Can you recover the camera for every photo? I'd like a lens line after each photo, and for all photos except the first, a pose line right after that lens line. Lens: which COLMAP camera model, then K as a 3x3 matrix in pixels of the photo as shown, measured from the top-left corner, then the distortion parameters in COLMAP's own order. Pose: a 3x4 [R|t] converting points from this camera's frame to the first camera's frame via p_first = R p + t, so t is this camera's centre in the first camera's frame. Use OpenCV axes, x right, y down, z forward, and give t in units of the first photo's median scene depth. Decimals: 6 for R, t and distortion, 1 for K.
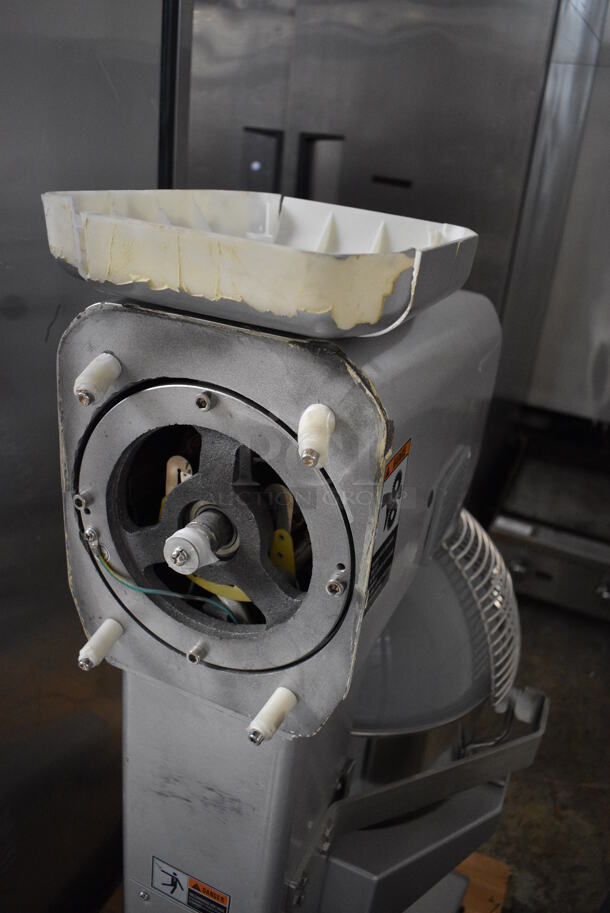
lens RADIAL K [[703.8, 0, 304.4], [0, 703.8, 461.0], [0, 0, 1]] dist [-0.101874, 0.018631]
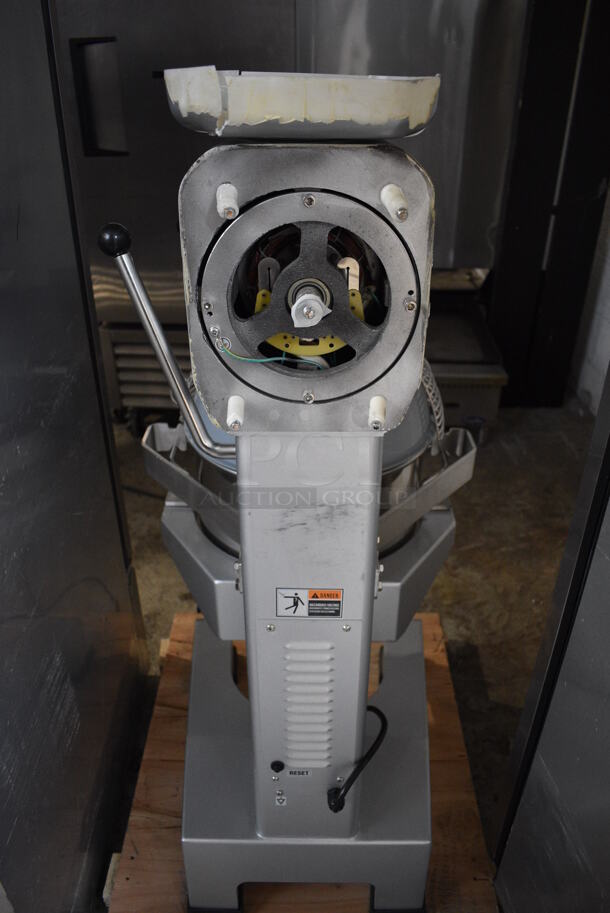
lens RADIAL K [[703.8, 0, 307.2], [0, 703.8, 454.1], [0, 0, 1]] dist [-0.101874, 0.018631]
pose [[0.913931, -0.279734, 0.294074, -0.642912], [0.244108, 0.957704, 0.152360, 0.180238], [-0.324257, -0.067461, 0.943561, -0.376719]]
